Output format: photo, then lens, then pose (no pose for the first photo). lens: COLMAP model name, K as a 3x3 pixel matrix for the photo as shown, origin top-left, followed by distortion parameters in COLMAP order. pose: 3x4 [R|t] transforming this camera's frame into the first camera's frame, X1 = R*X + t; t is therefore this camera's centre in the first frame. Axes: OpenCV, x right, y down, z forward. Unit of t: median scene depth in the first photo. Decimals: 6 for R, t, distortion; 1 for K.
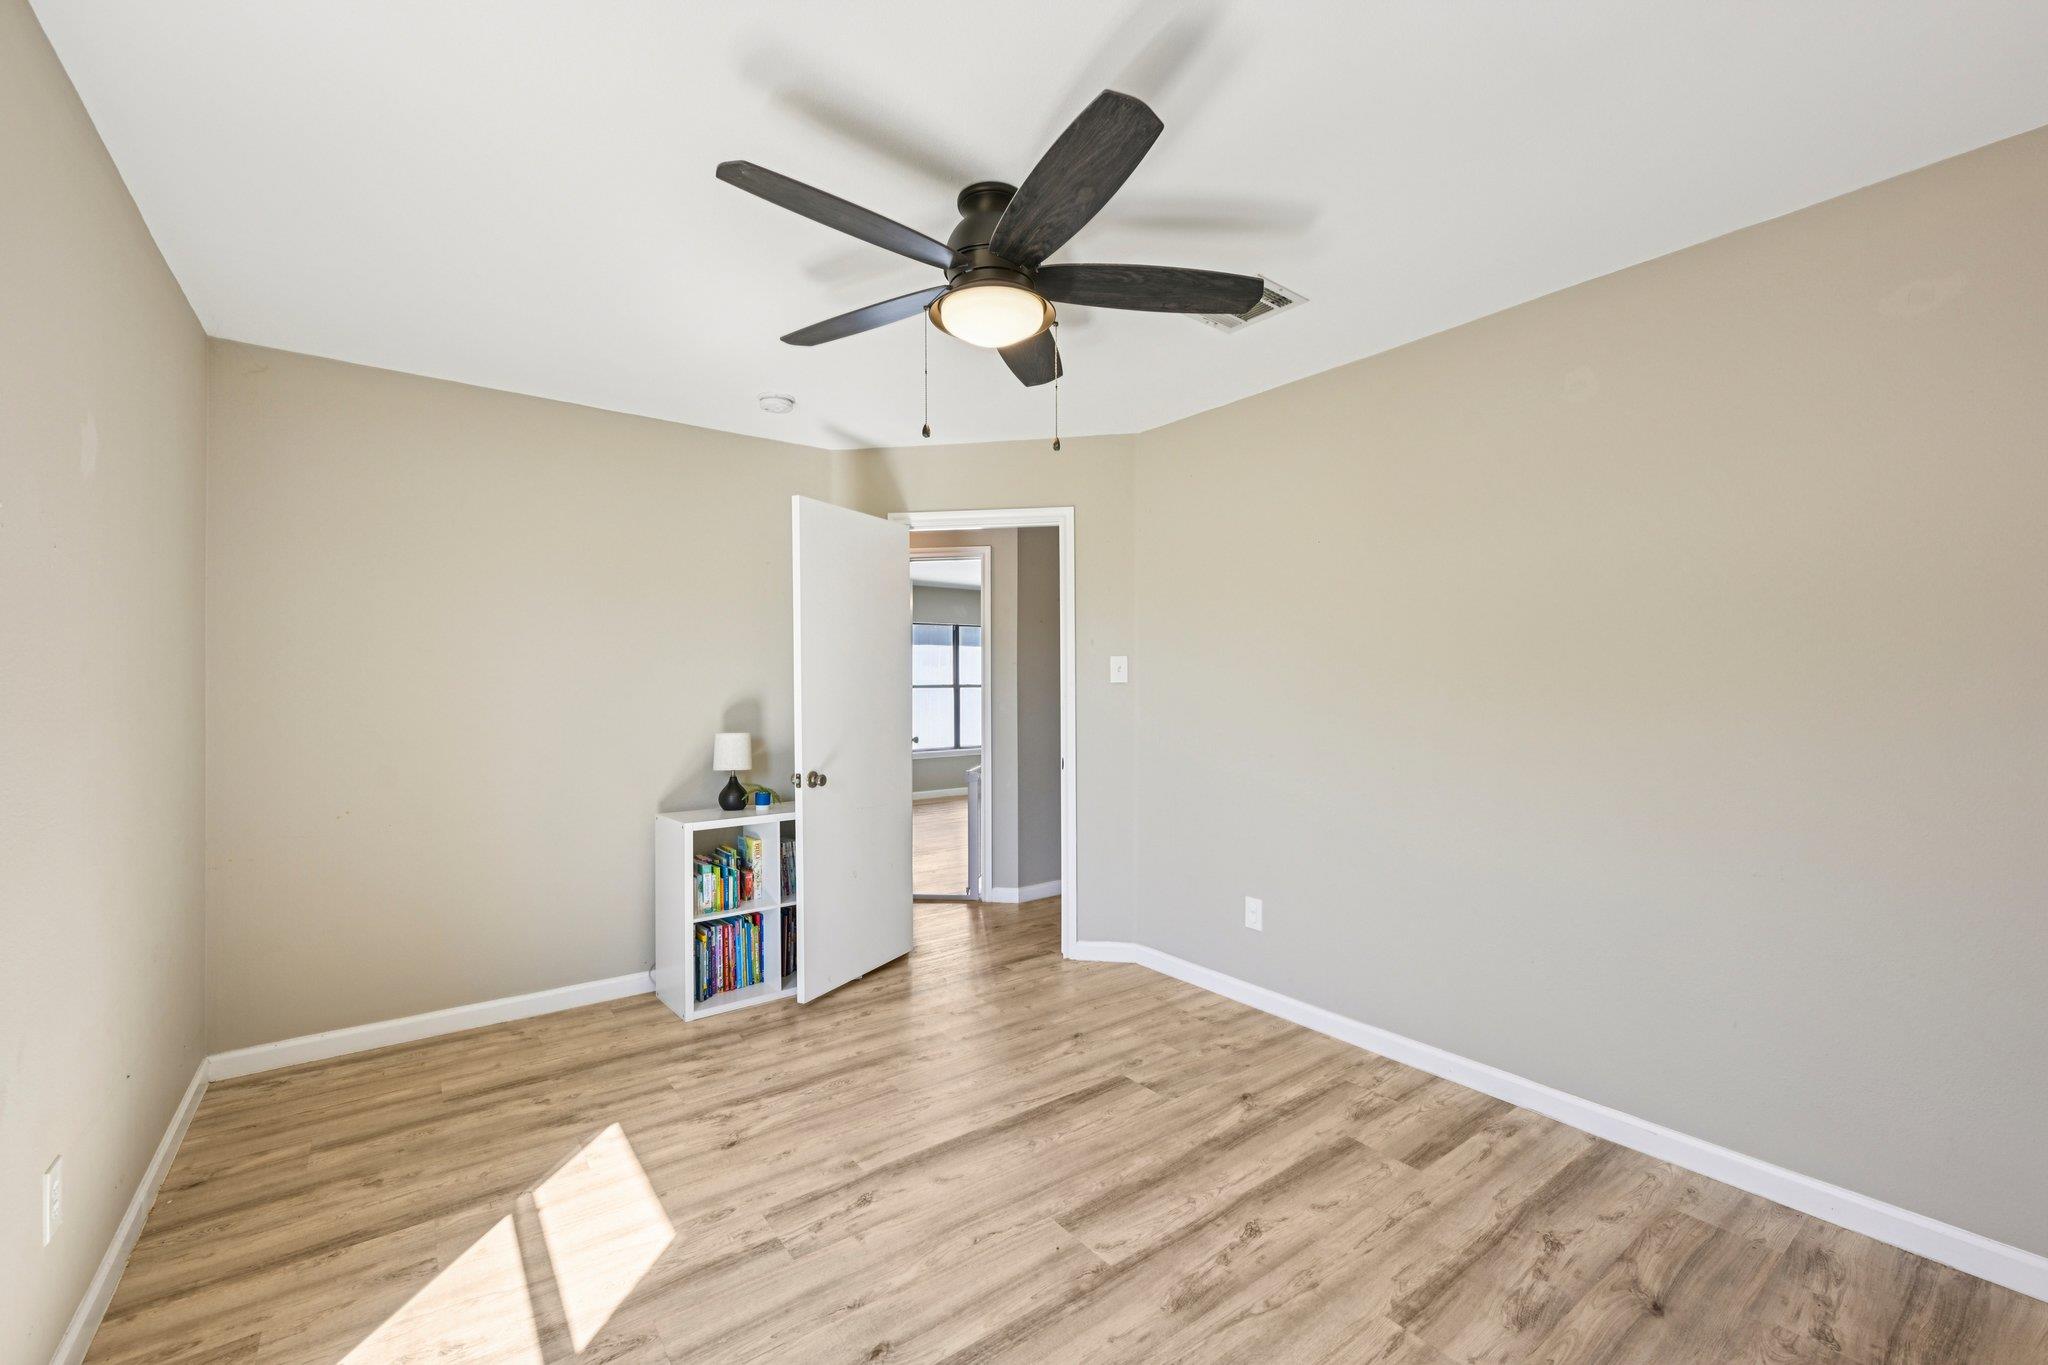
lens RADIAL K [[844.1, 0, 1030.5], [0, 844.1, 688.5], [0, 0, 1]] dist [0.001918, 0.000084]
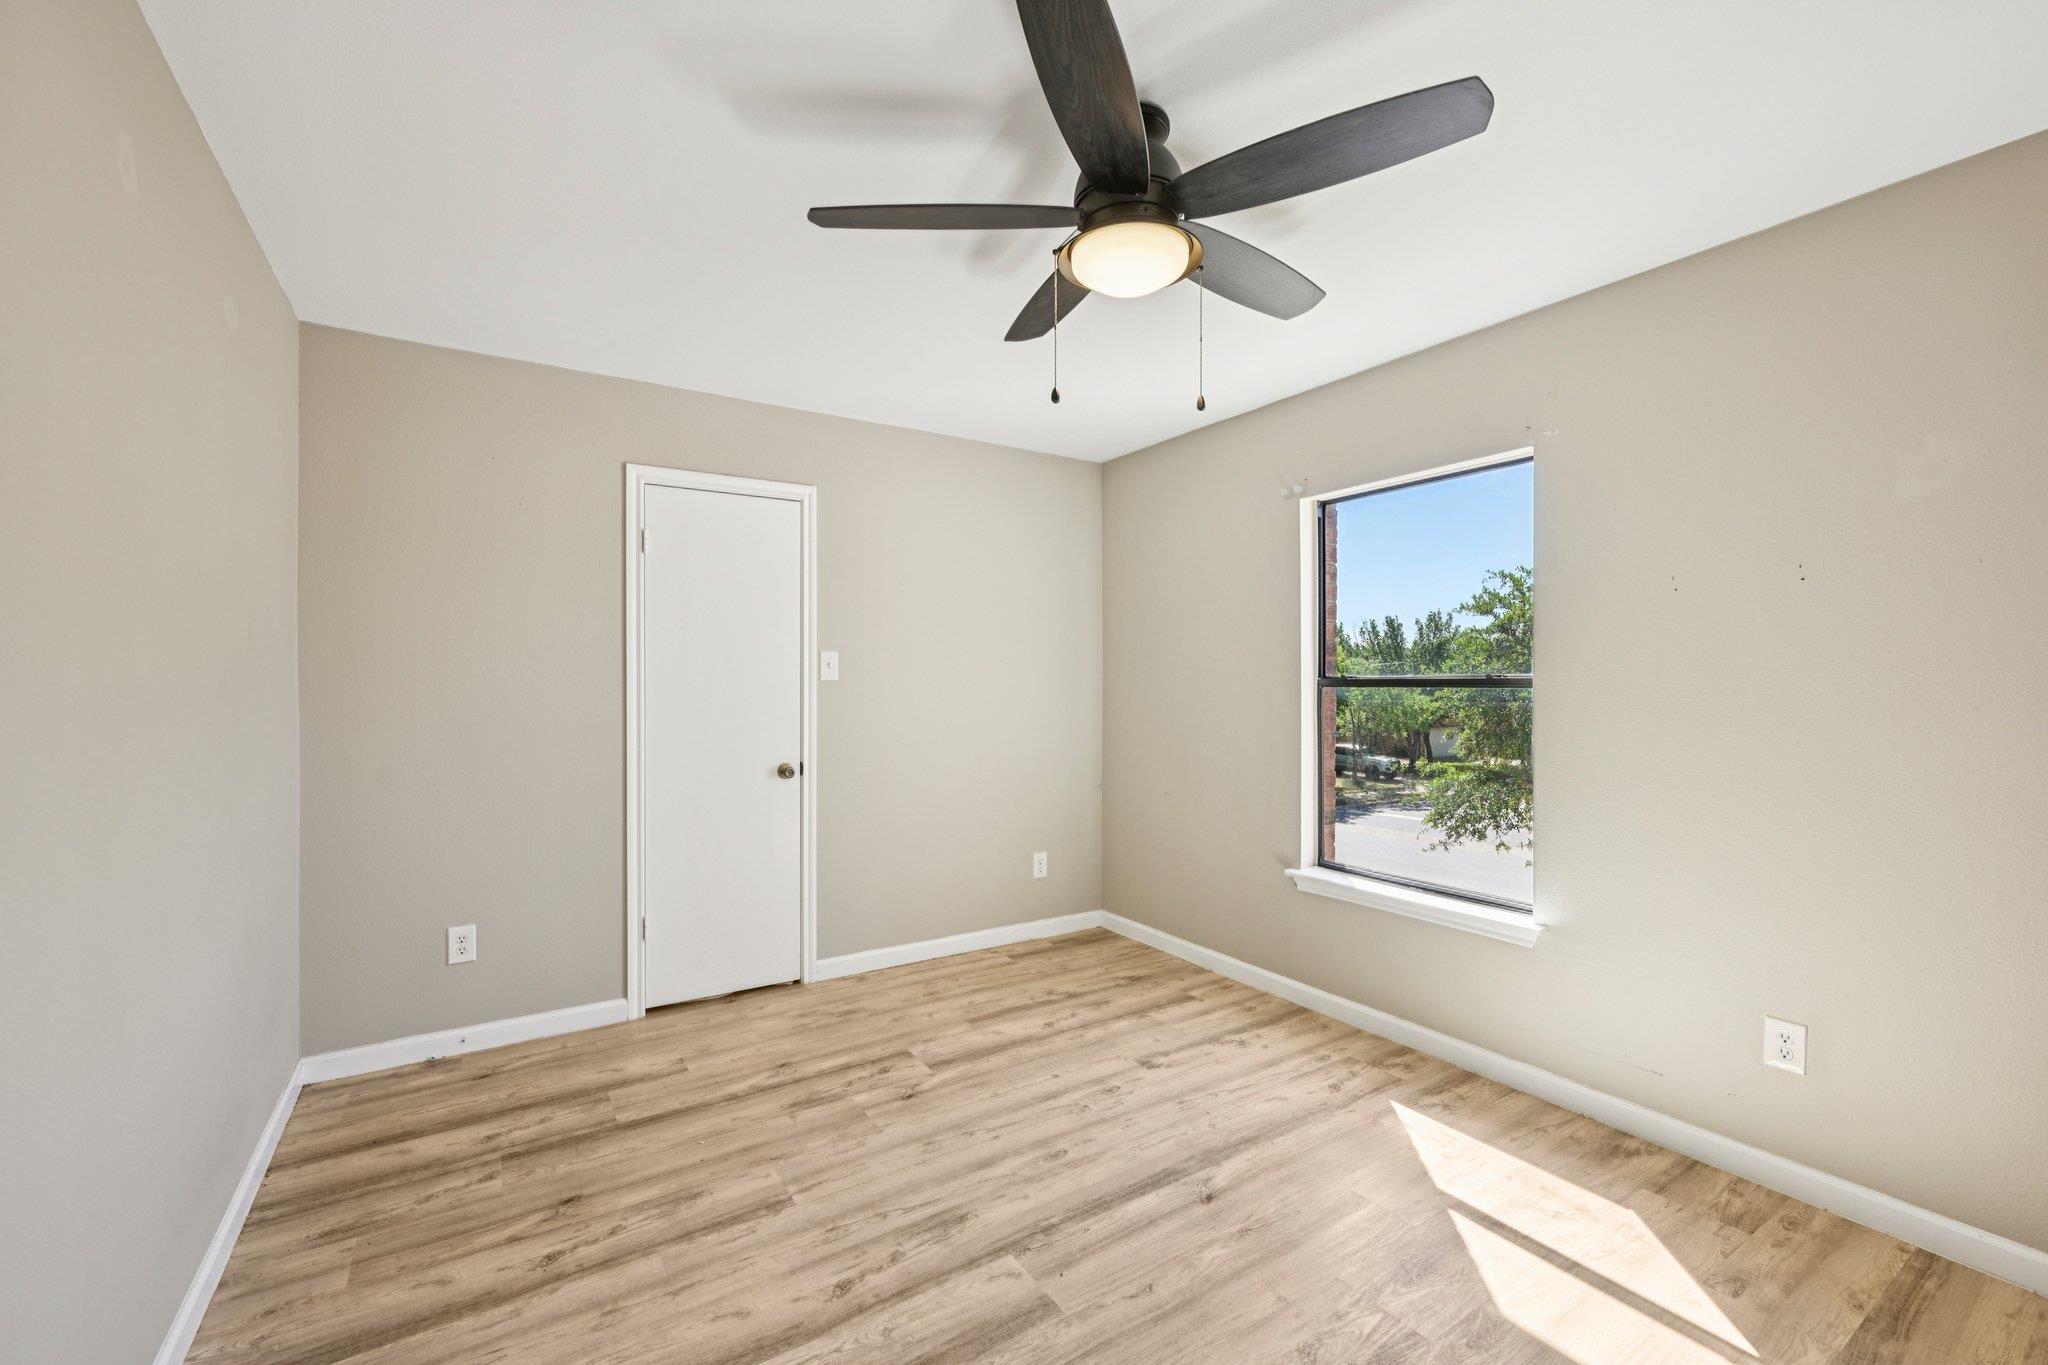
lens RADIAL K [[844.1, 0, 1027.1], [0, 844.1, 686.7], [0, 0, 1]] dist [0.001918, 0.000084]
pose [[-0.997549, 0.002752, 0.069918, 0.002587], [0.003311, 0.999963, 0.007879, -0.007452], [-0.069894, 0.008091, -0.997522, 2.004185]]
